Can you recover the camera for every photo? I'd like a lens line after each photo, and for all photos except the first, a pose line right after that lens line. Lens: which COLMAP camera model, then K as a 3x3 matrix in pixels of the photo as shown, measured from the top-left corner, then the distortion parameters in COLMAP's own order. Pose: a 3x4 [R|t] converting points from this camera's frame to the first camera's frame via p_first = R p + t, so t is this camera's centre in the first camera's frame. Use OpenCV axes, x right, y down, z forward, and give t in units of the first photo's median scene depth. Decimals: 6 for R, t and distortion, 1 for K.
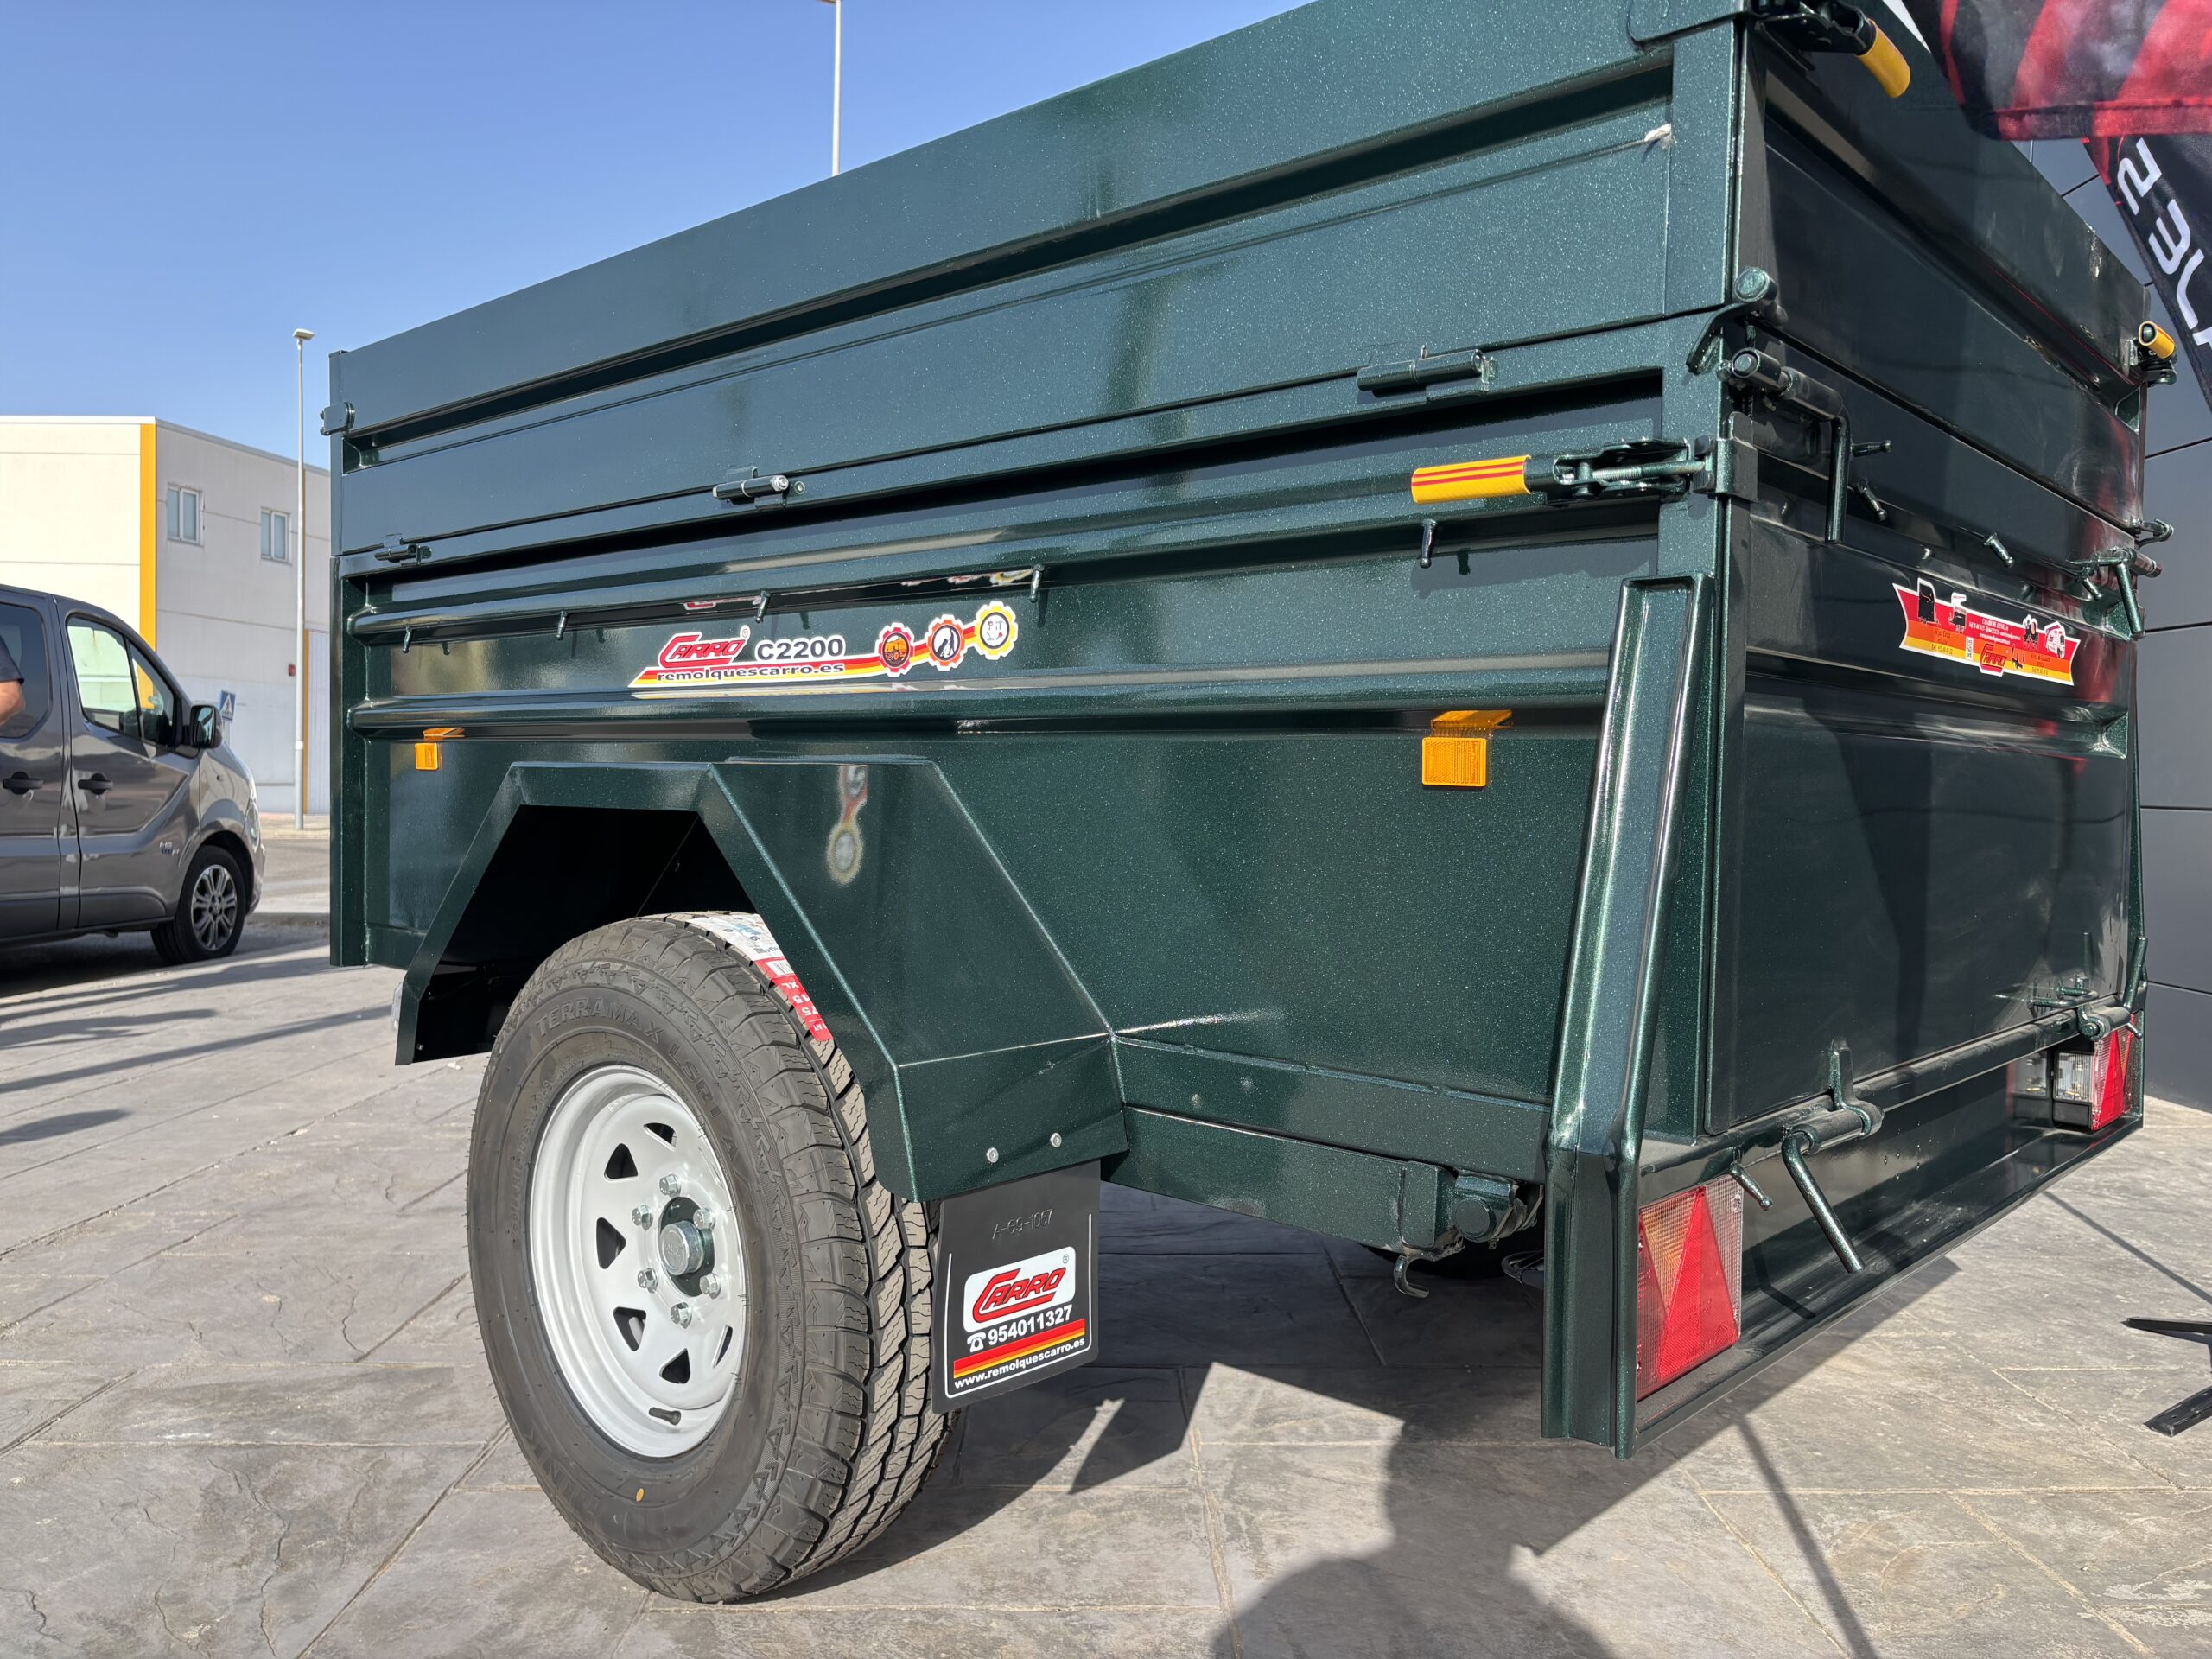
lens RADIAL K [[1677.3, 0, 1100.4], [0, 1677.3, 820.2], [0, 0, 1]] dist [0.027119, -0.029313]
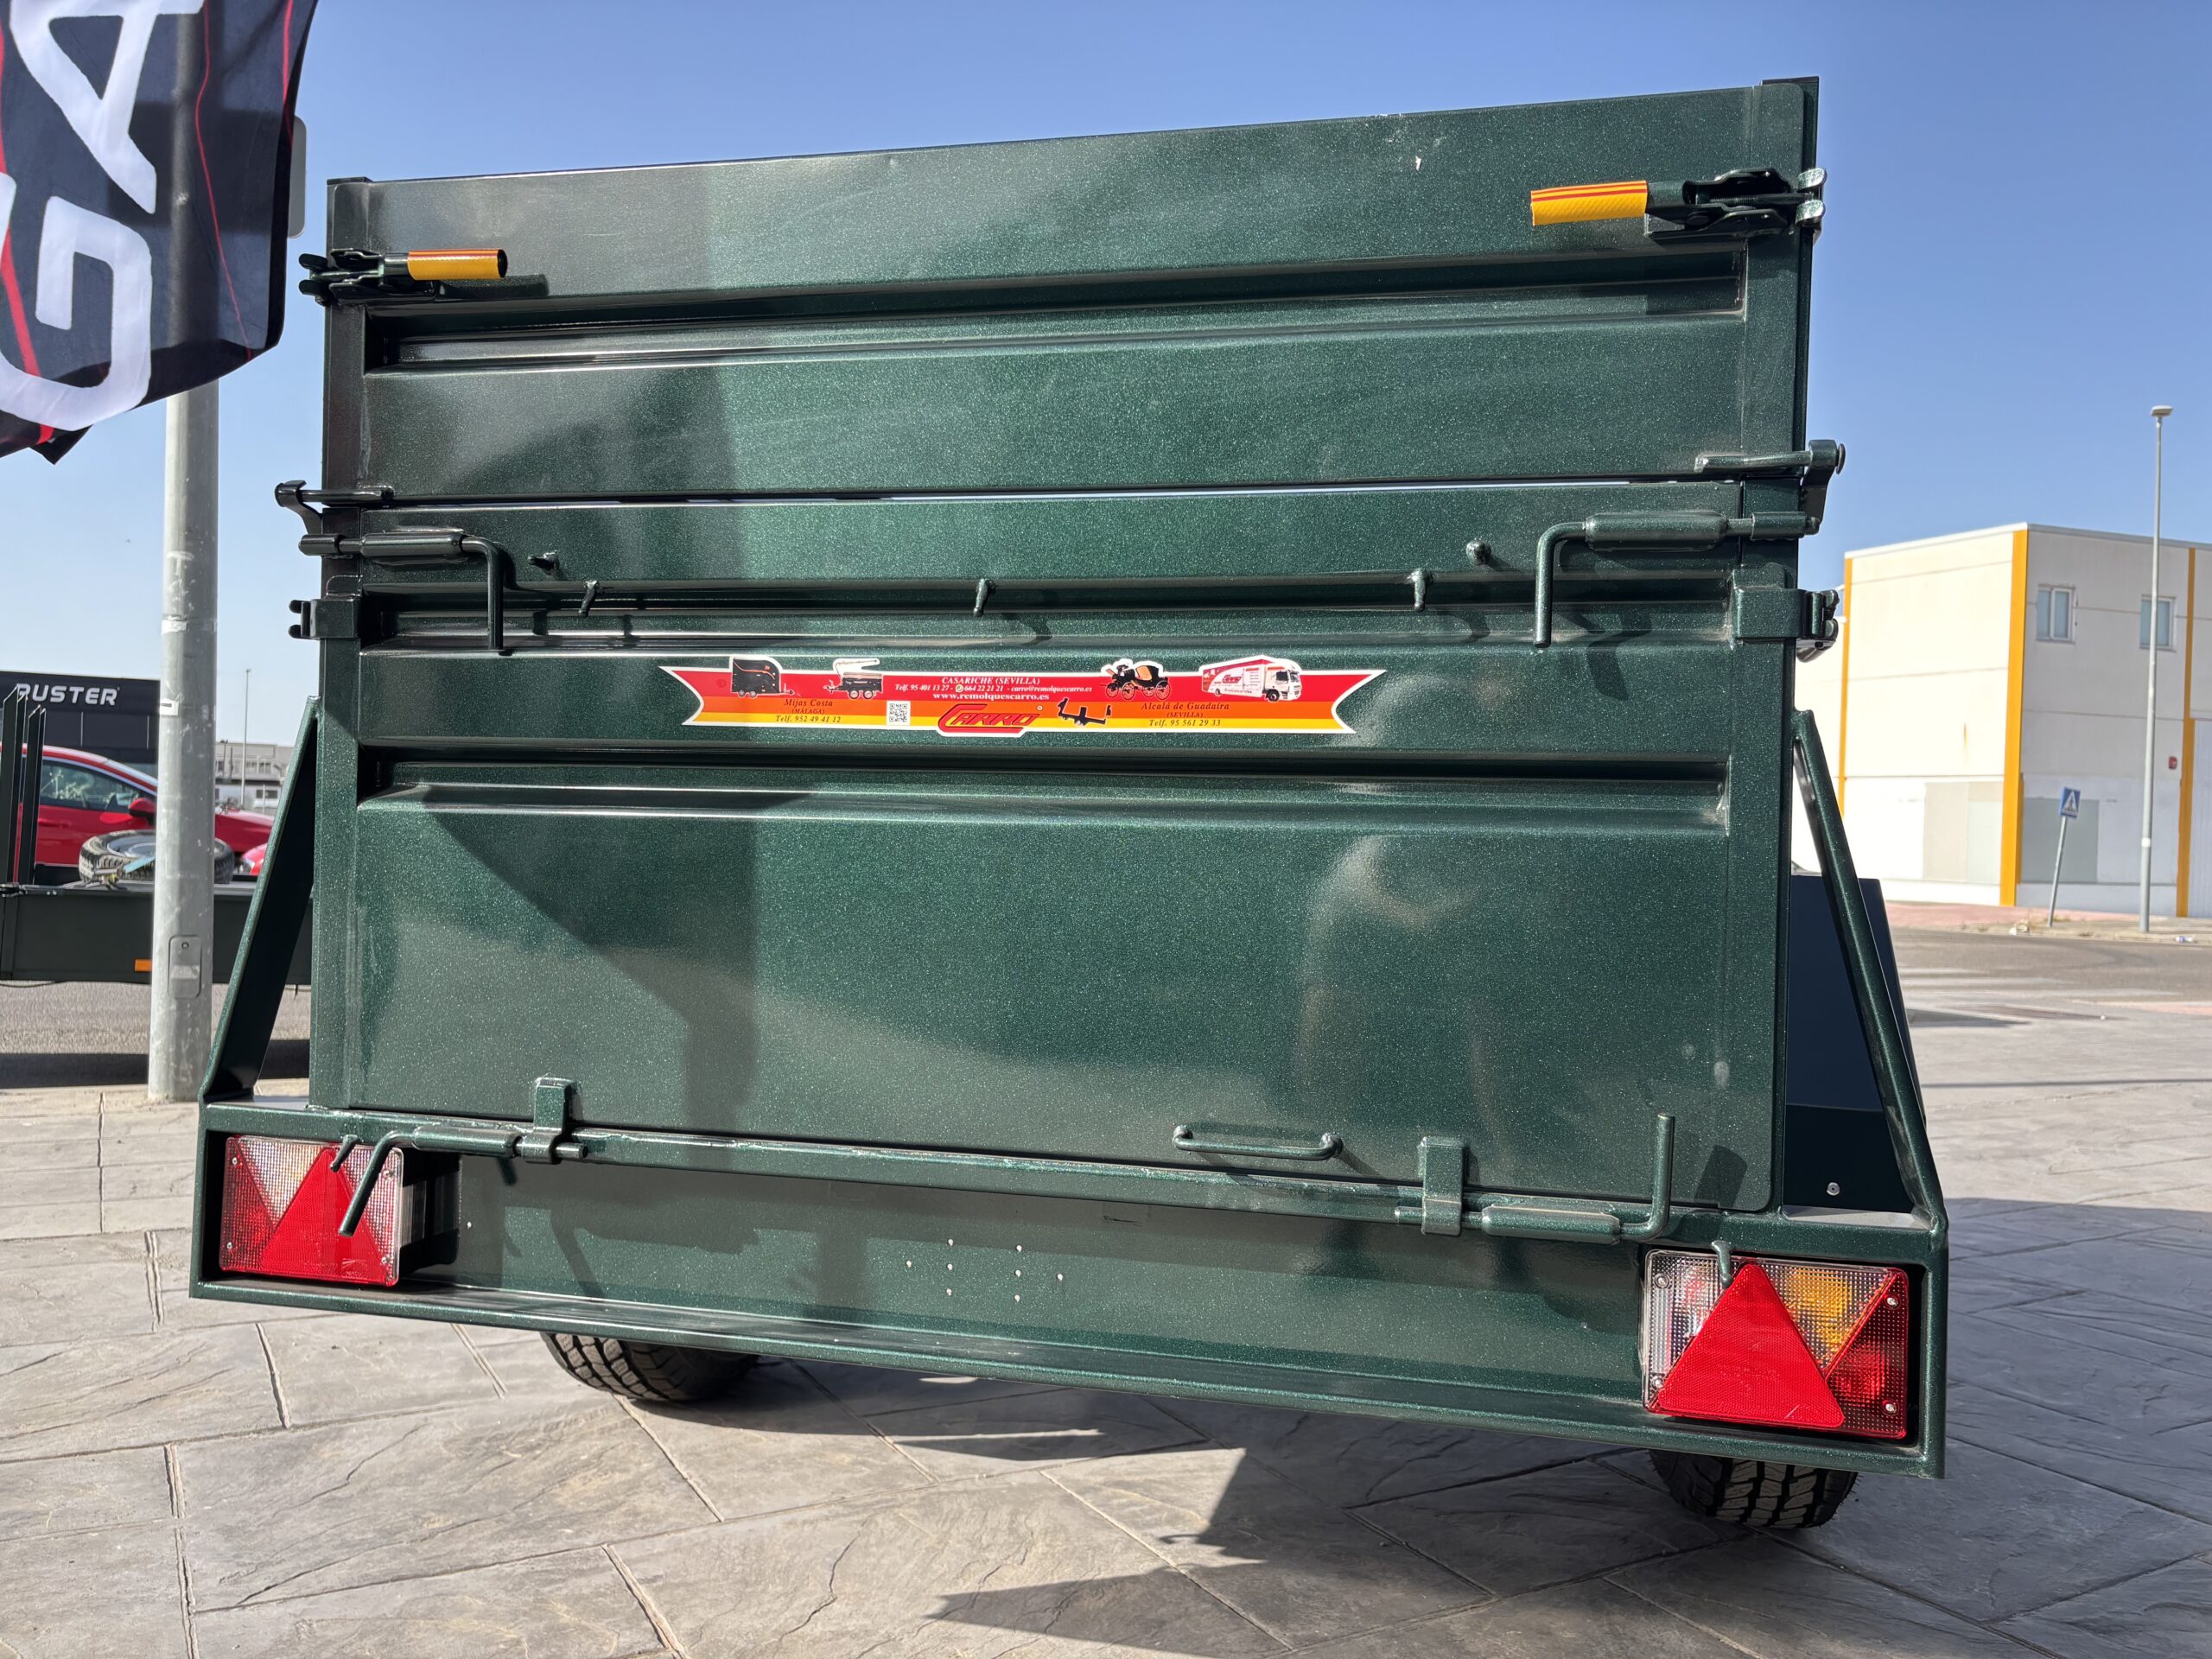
lens RADIAL K [[1677.3, 0, 1107.9], [0, 1677.3, 817.2], [0, 0, 1]] dist [0.027119, -0.029313]
pose [[0.481456, -0.015222, -0.876338, 1.234671], [-0.037750, 0.998561, -0.038085, -0.011634], [0.875657, 0.051418, 0.480189, 0.593052]]
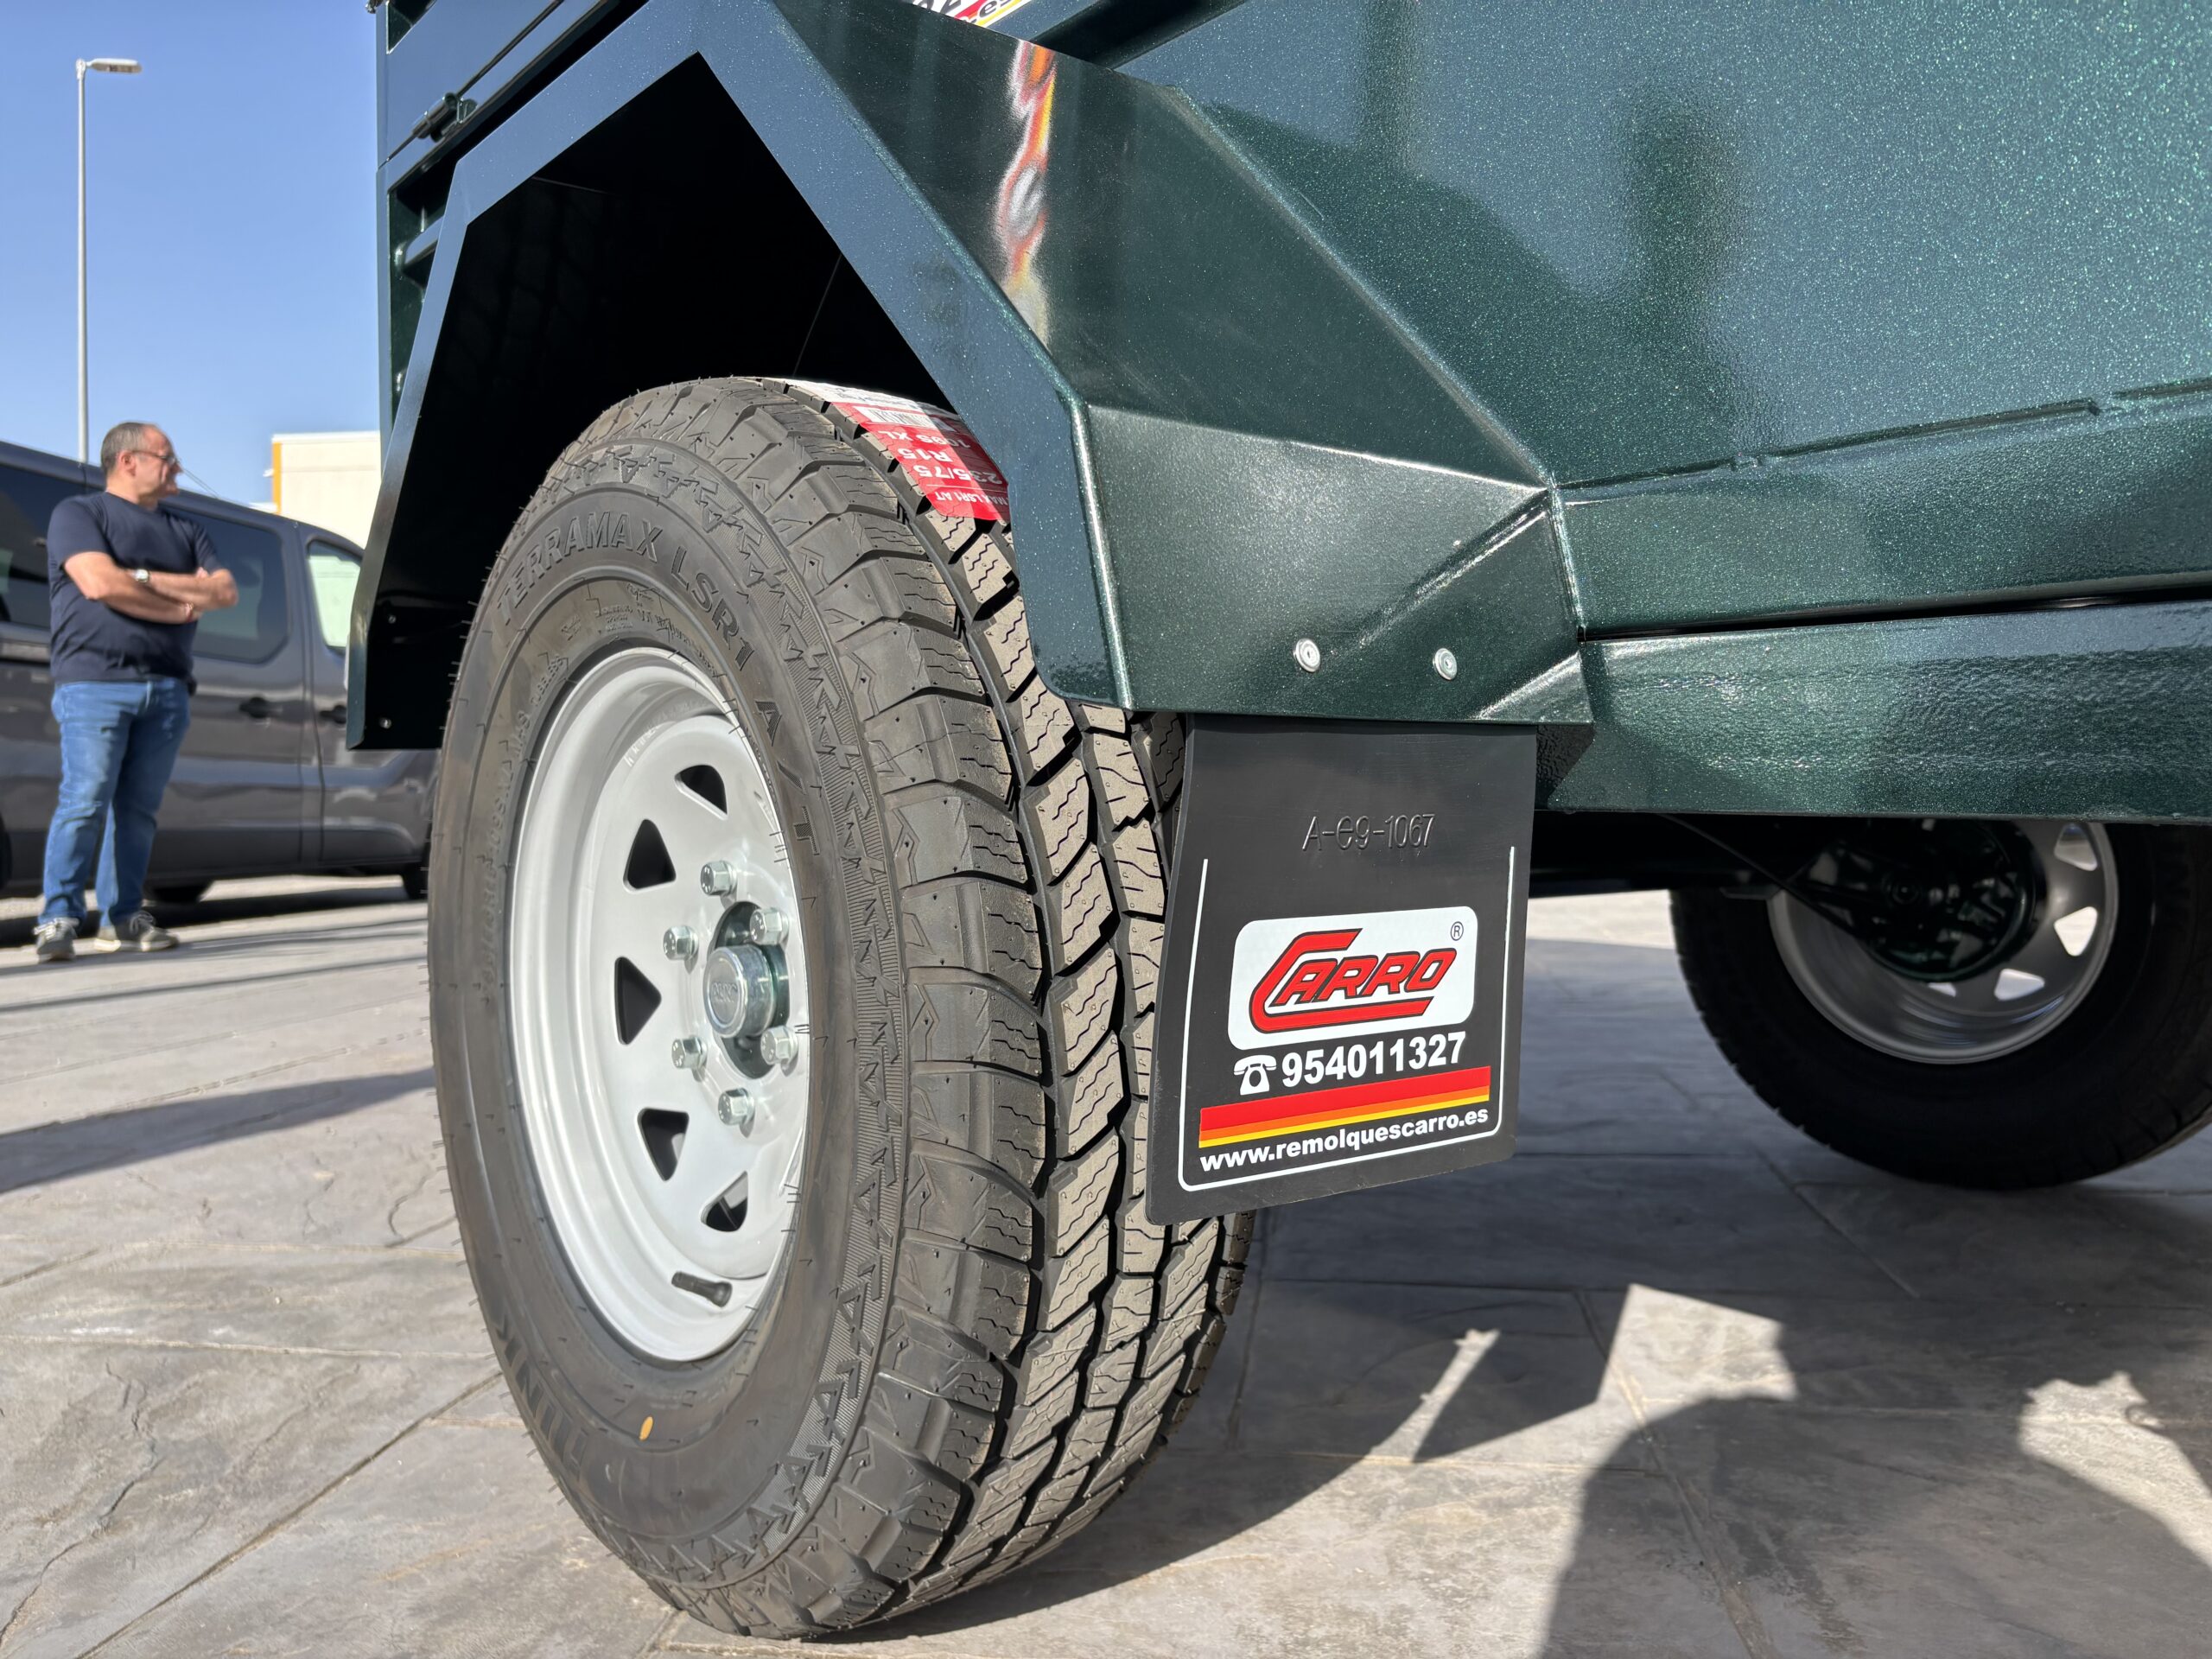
lens RADIAL K [[1677.3, 0, 1120.5], [0, 1677.3, 788.3], [0, 0, 1]] dist [0.027119, -0.029313]
pose [[0.989481, -0.014054, -0.143977, -0.040859], [0.011292, 0.999737, -0.019982, 0.196196], [0.144220, 0.018146, 0.989379, 0.457102]]
